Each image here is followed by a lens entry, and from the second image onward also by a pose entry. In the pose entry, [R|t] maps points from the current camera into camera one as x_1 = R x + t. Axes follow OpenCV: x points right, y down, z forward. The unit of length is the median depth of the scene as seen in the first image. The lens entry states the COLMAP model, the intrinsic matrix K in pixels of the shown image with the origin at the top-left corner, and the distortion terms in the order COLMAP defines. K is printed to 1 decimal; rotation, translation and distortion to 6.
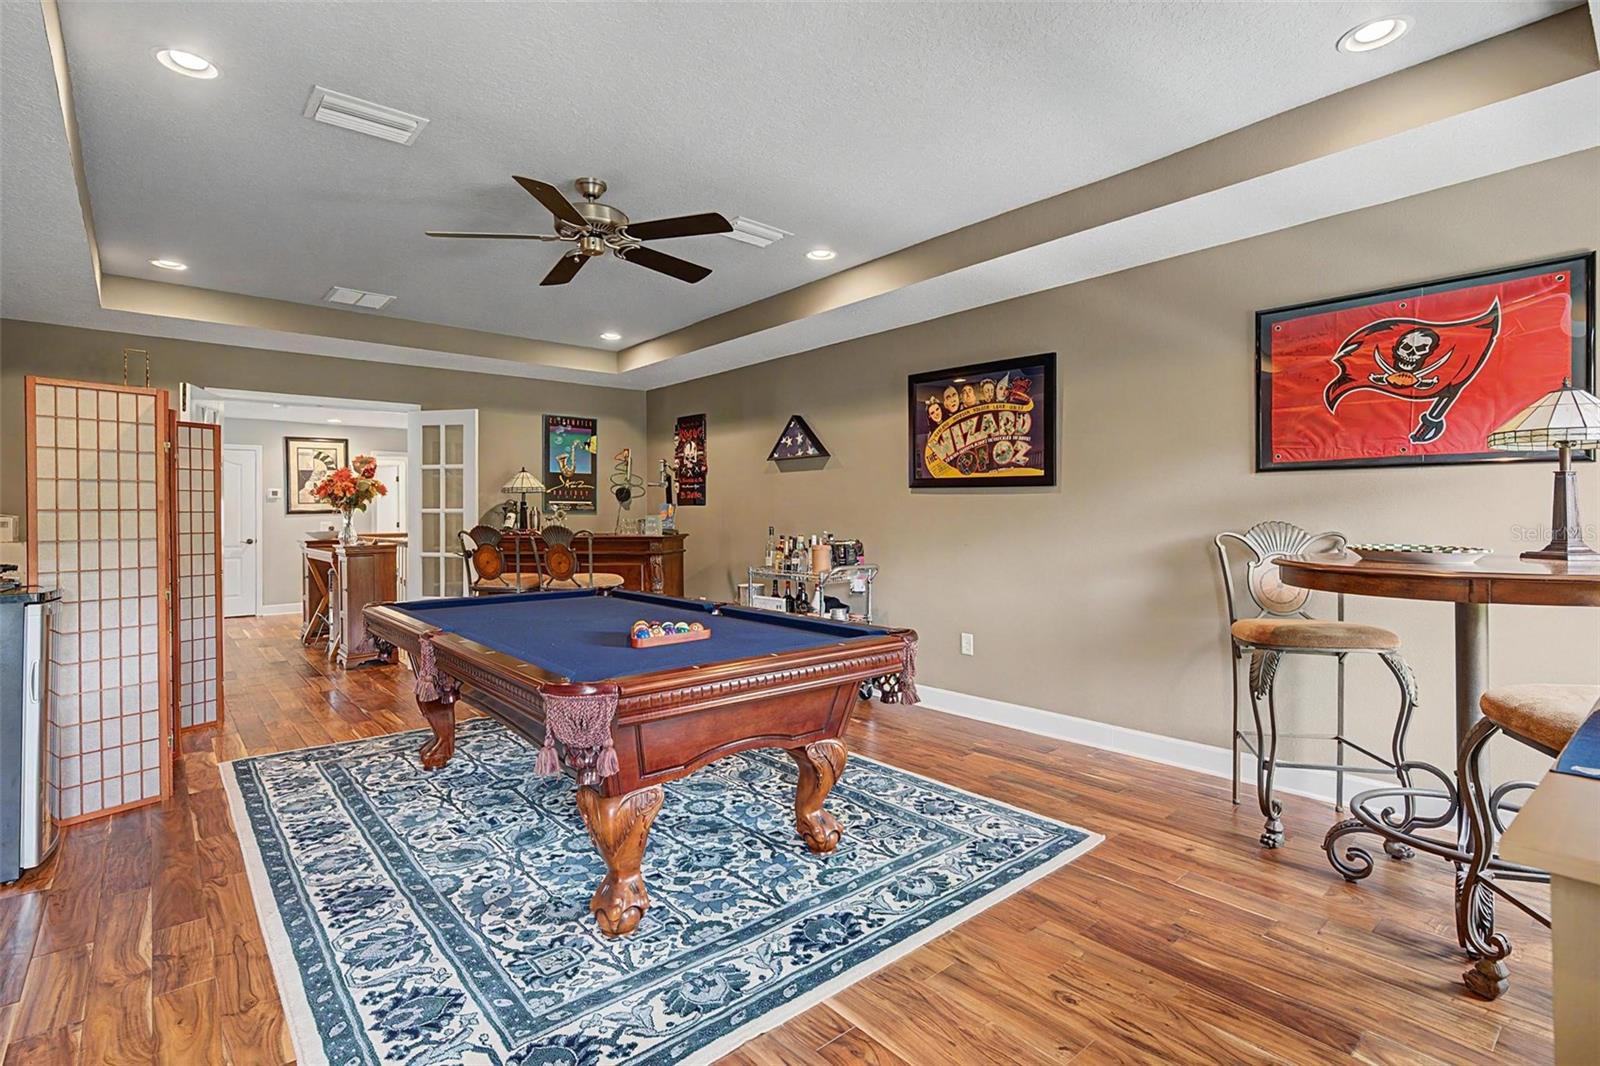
lens RADIAL K [[759.9, 0, 801.1], [0, 759.9, 521.2], [0, 0, 1]] dist [0.003562, 0.000649]
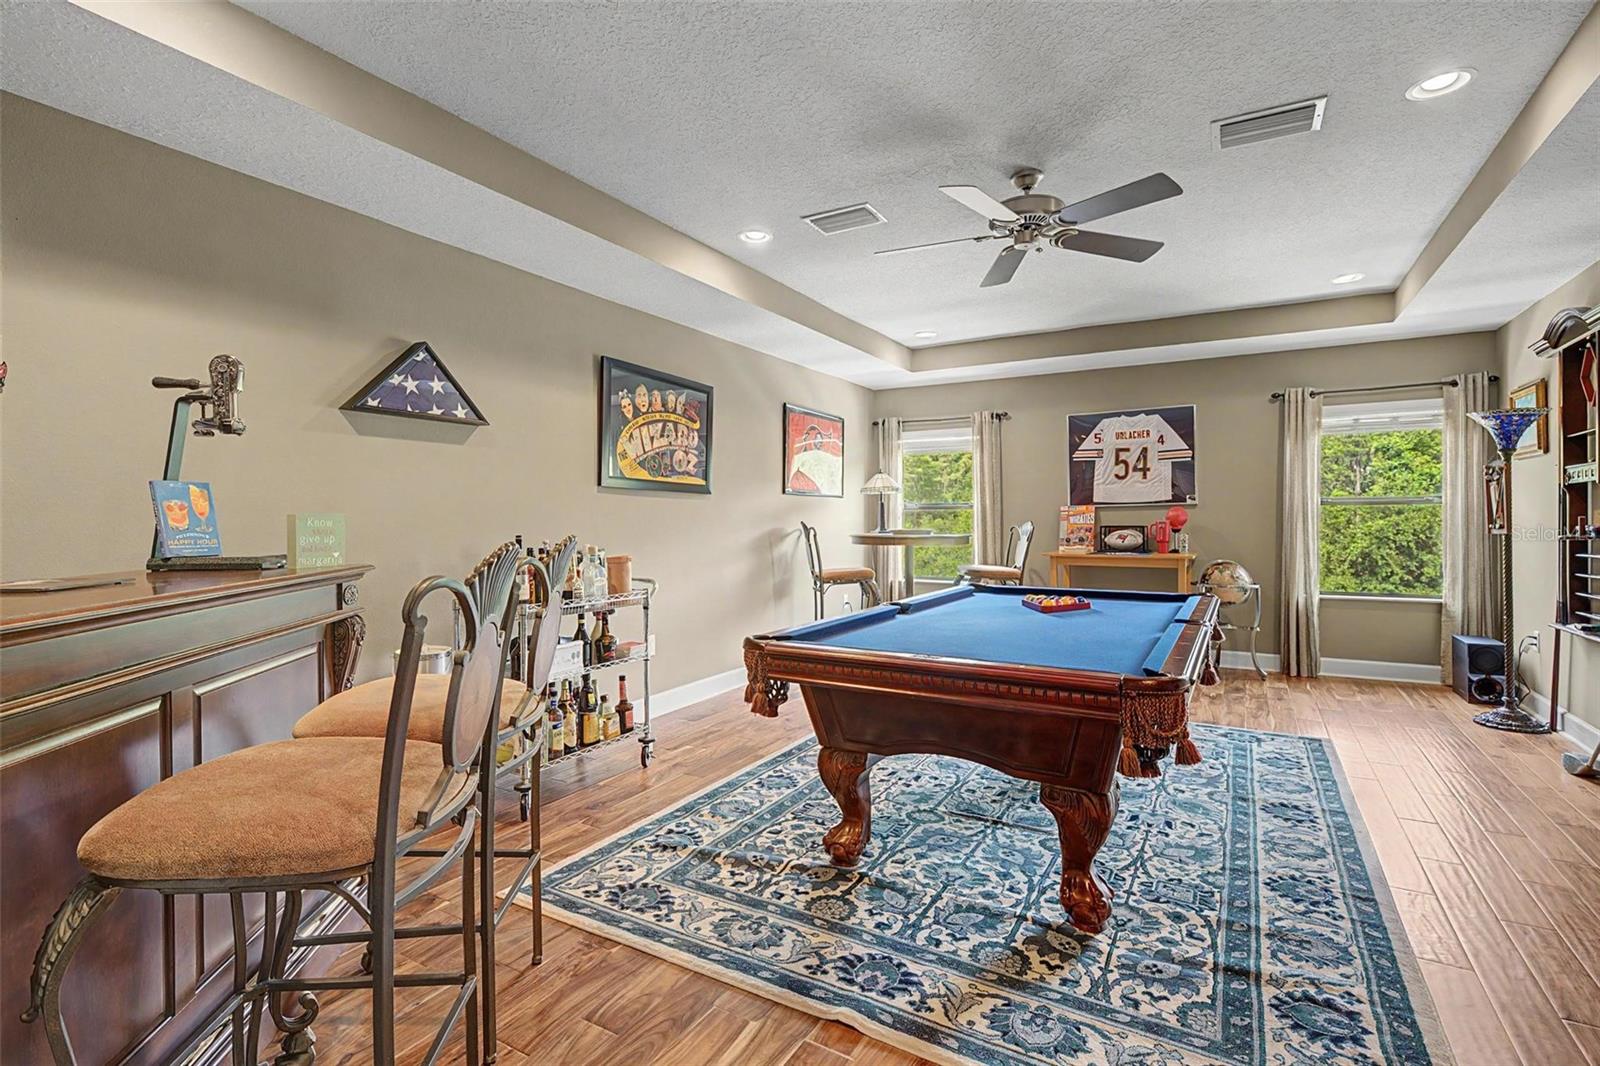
lens RADIAL K [[759.9, 0, 800.0], [0, 759.9, 526.4], [0, 0, 1]] dist [0.003562, 0.000649]
pose [[-0.330504, 0.000127, 0.943805, -0.831139], [0.017897, 0.999821, 0.006133, 0.000582], [-0.943635, 0.018918, -0.330447, 1.200536]]
